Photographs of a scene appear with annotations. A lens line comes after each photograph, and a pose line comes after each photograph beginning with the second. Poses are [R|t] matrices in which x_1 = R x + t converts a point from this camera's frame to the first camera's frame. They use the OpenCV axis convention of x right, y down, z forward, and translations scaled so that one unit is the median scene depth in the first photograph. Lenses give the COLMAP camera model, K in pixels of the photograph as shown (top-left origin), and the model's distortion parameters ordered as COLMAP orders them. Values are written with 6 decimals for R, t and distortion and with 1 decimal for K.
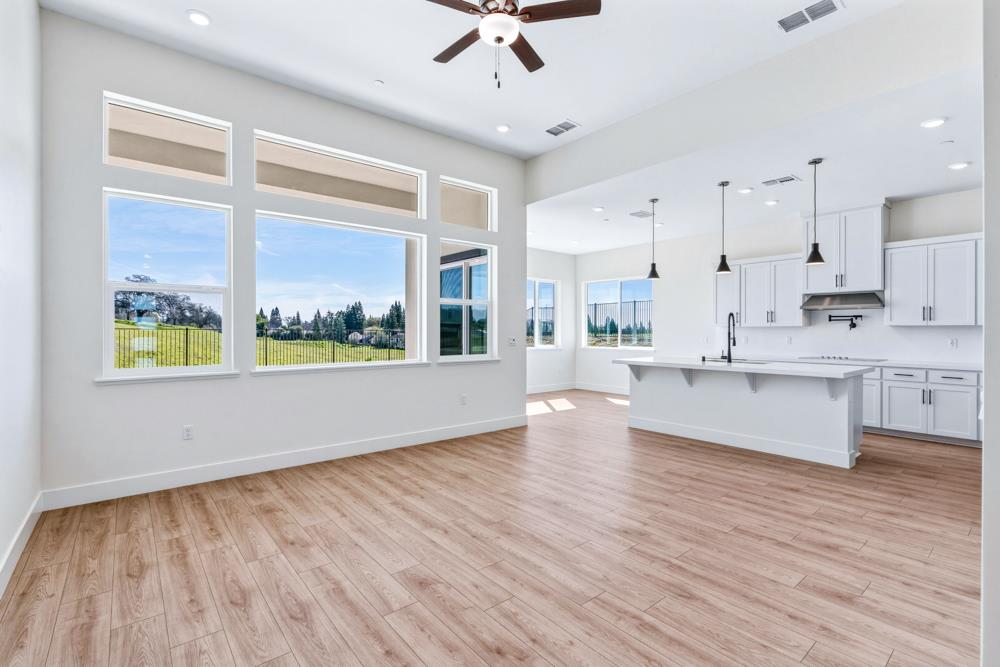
lens RADIAL K [[456.7, 0, 504.0], [0, 456.7, 333.3], [0, 0, 1]] dist [-0.000861, 0.000164]
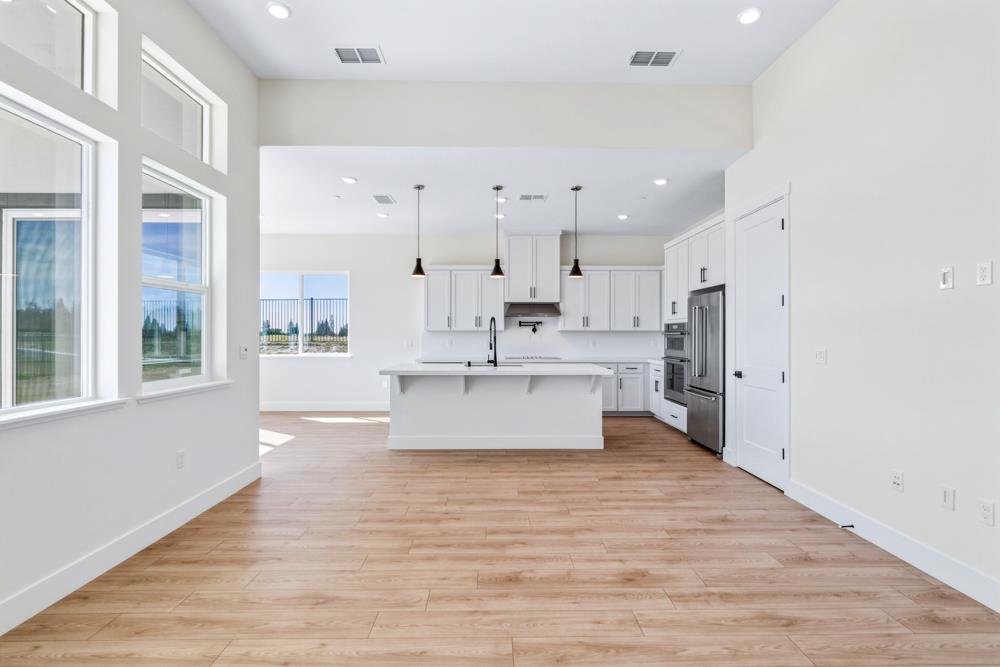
lens RADIAL K [[456.7, 0, 504.0], [0, 456.7, 333.3], [0, 0, 1]] dist [-0.000861, 0.000164]
pose [[0.628612, 0.000755, 0.777719, -0.348519], [0.003515, 0.999987, -0.003812, -0.006091], [-0.777711, 0.005130, 0.628601, 0.438301]]
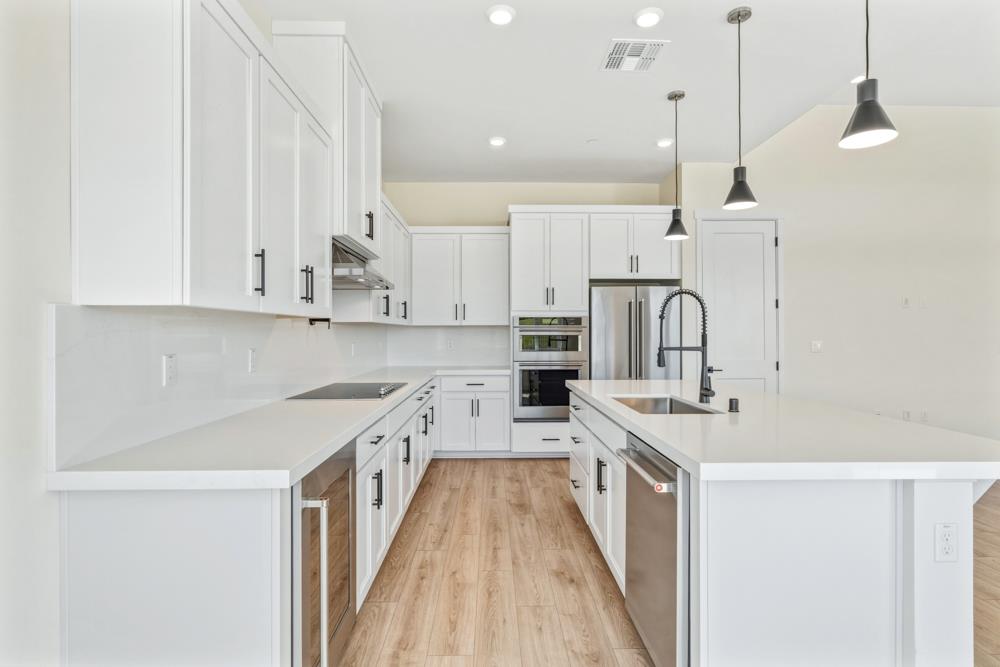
lens RADIAL K [[502.7, 0, 500.0], [0, 502.7, 333.5], [0, 0, 1]] dist [-0.000991, 0.000353]
pose [[-0.769198, 0.000229, 0.639010, 0.410988], [0.005755, 0.999962, 0.006569, -0.008864], [-0.638985, 0.008730, -0.769170, 1.878584]]
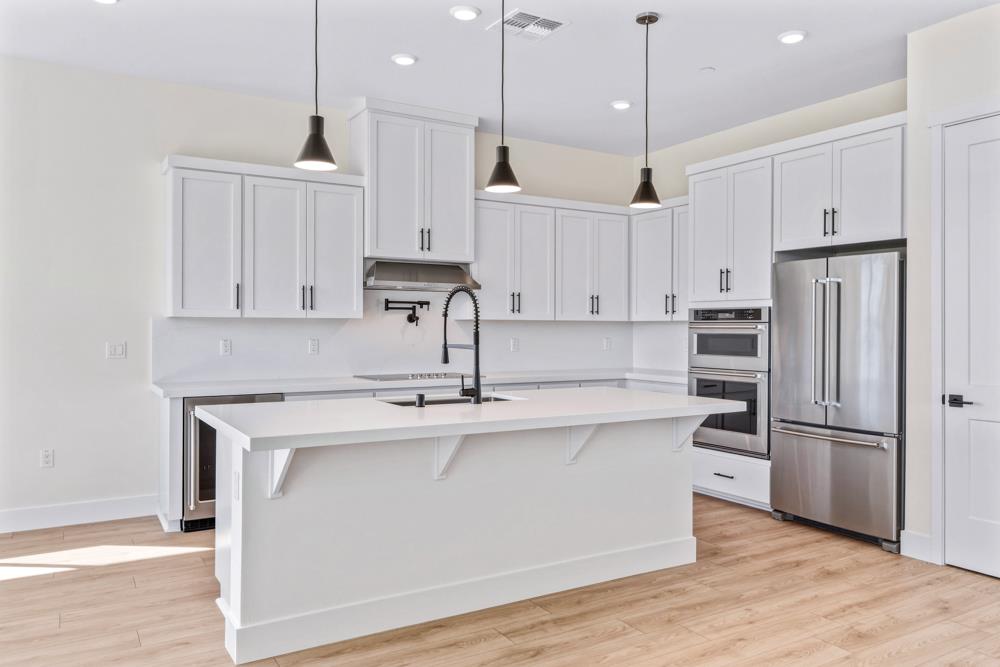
lens RADIAL K [[723.9, 0, 500.0], [0, 723.9, 333.5], [0, 0, 1]] dist [0.000361, 0.000666]
pose [[0.162721, -0.007146, 0.986646, -0.207209], [0.001224, 0.999974, 0.007040, -0.006188], [-0.986671, 0.000062, 0.162726, 1.087565]]
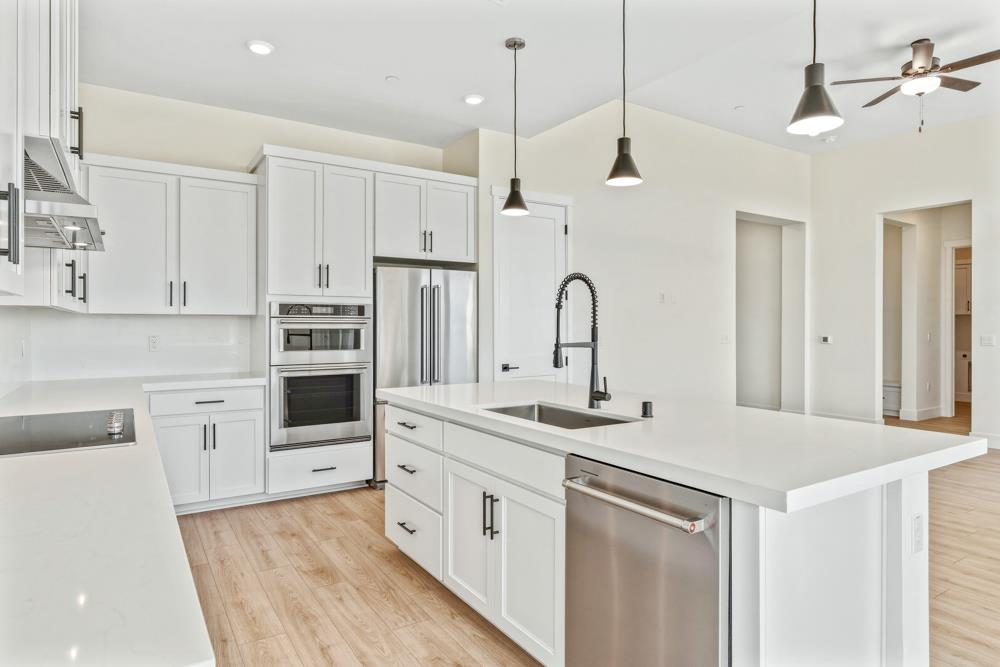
lens RADIAL K [[586.4, 0, 502.4], [0, 586.4, 325.1], [0, 0, 1]] dist [0.009673, 0.001651]
pose [[-0.990018, -0.000474, 0.140943, 0.618913], [0.000369, 0.999982, 0.005957, -0.008724], [-0.140943, 0.005949, -0.990000, 1.863775]]
